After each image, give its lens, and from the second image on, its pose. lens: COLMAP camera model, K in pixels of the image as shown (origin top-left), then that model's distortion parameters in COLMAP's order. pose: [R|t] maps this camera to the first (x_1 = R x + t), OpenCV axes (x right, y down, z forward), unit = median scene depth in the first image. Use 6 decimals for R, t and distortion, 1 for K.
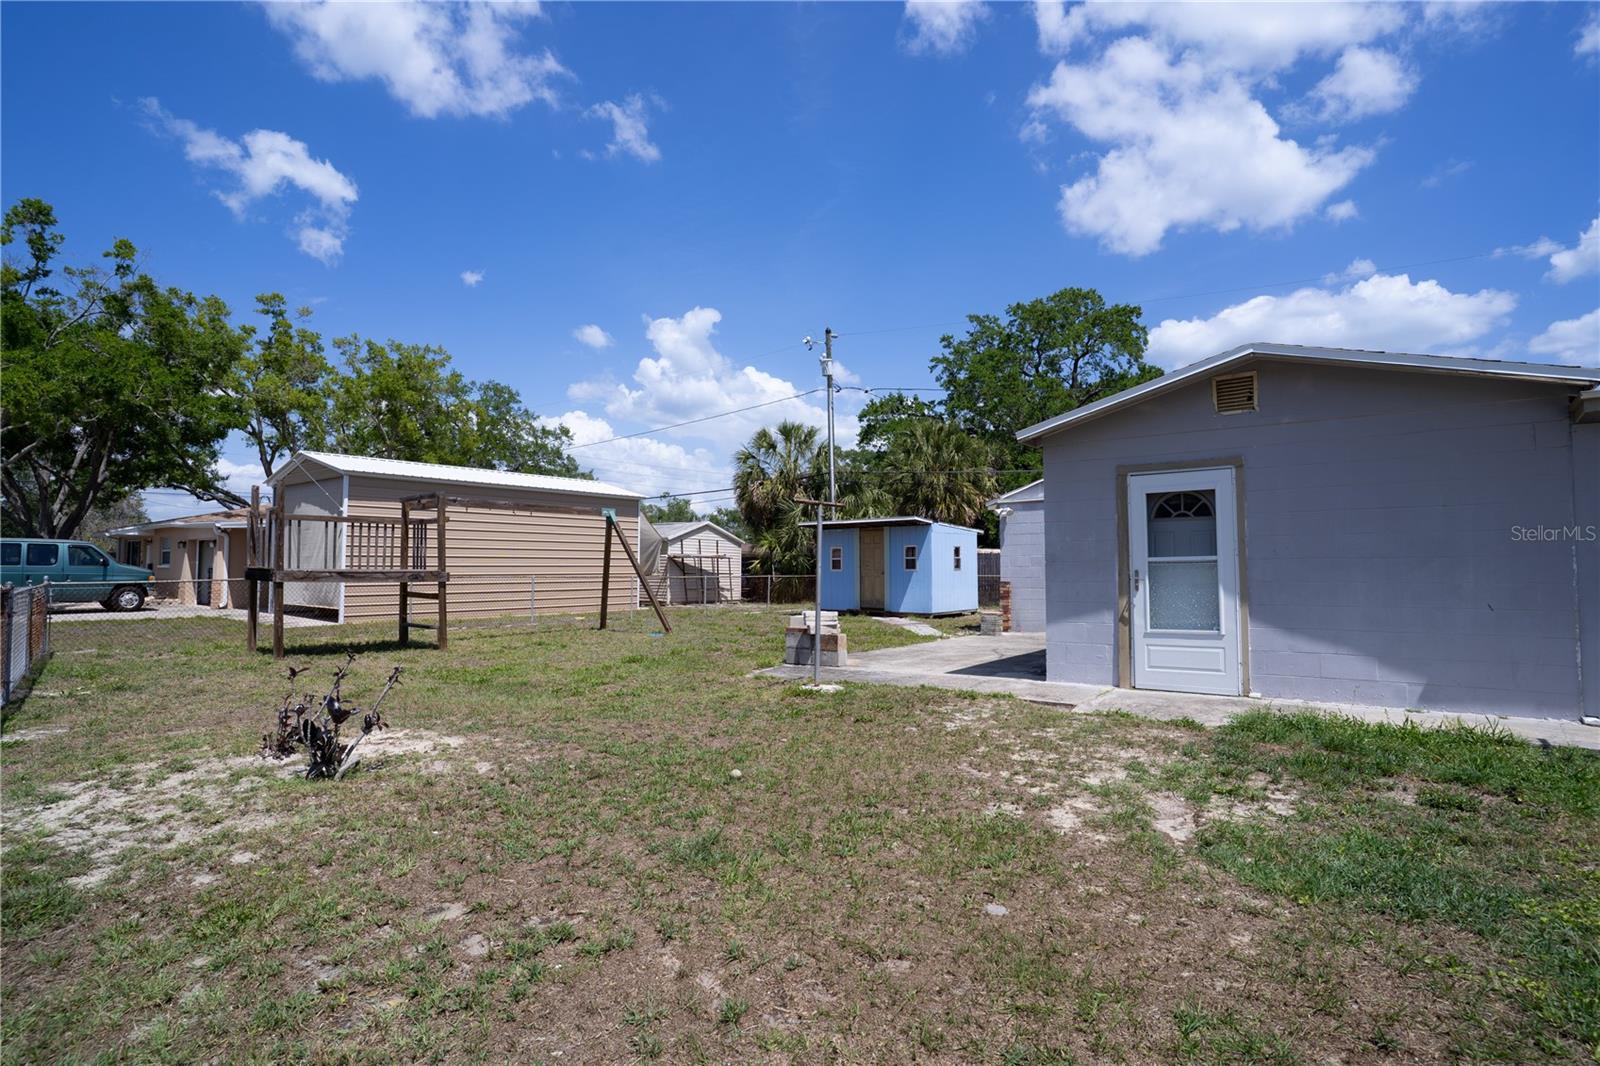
lens RADIAL K [[758.3, 0, 796.3], [0, 758.3, 529.3], [0, 0, 1]] dist [-0.030130, 0.000900]
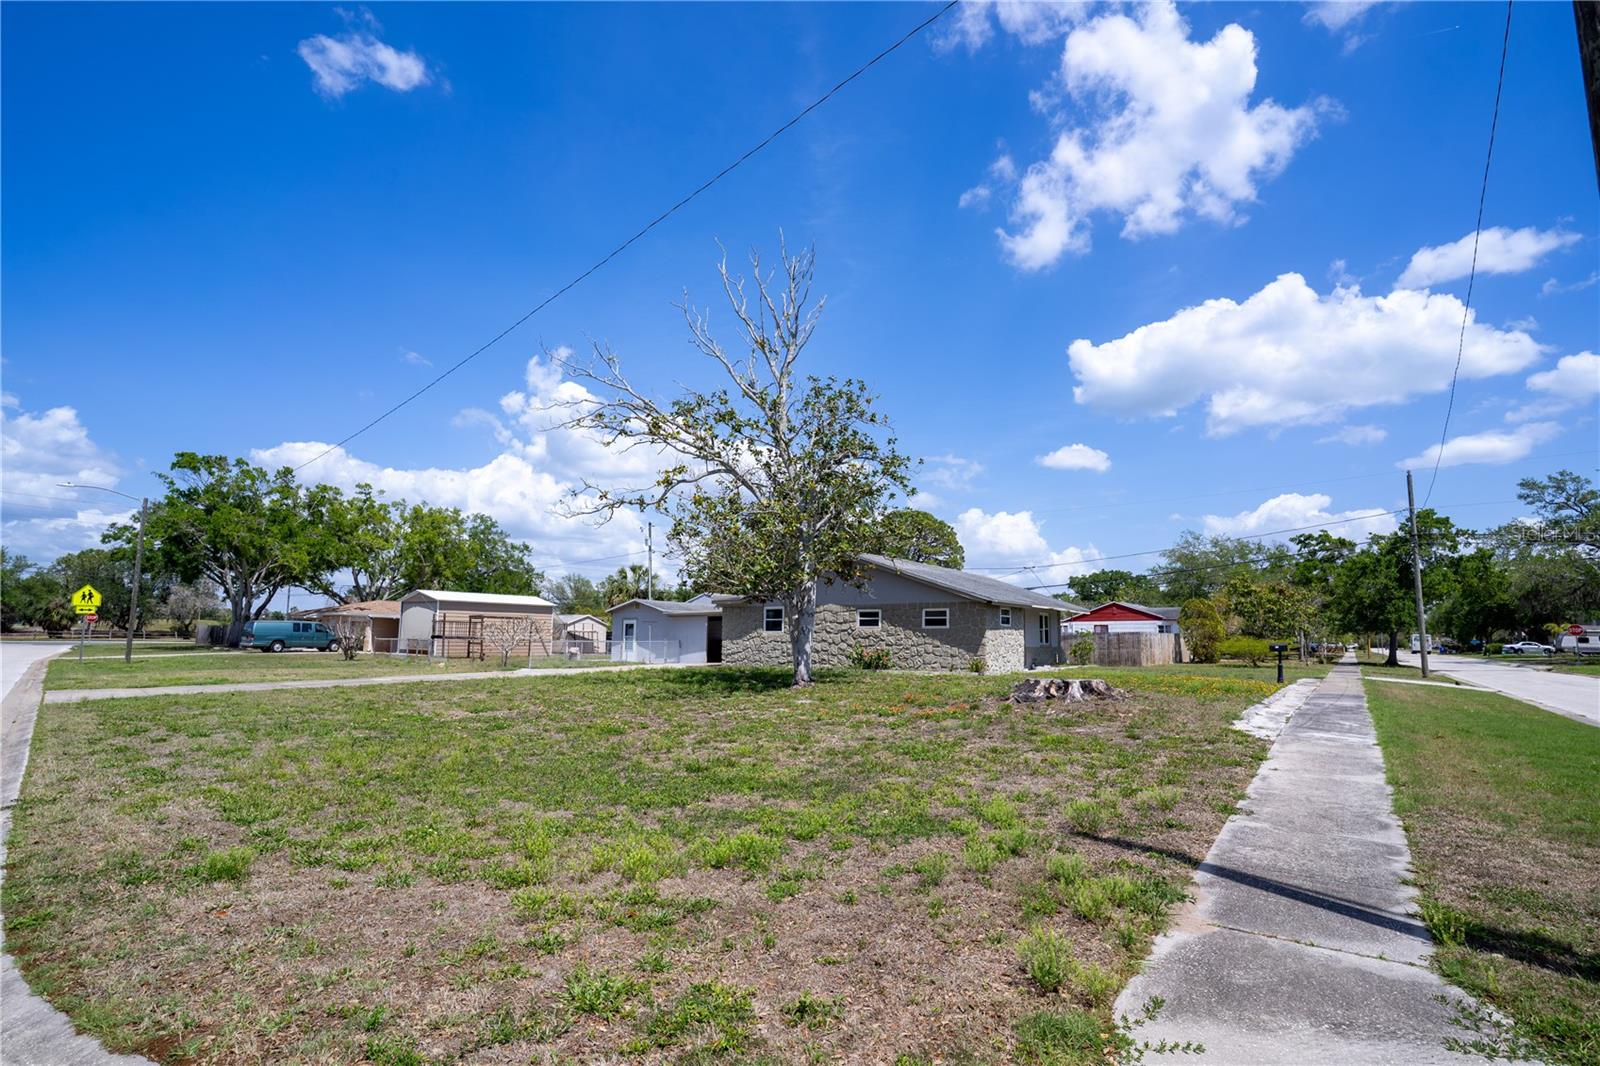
lens RADIAL K [[758.3, 0, 795.1], [0, 758.3, 534.1], [0, 0, 1]] dist [-0.030130, 0.000900]
pose [[0.999158, 0.013840, 0.038629, 0.337164], [-0.010527, 0.996351, -0.084704, -0.055319], [-0.039660, 0.084226, 0.995657, -1.035163]]
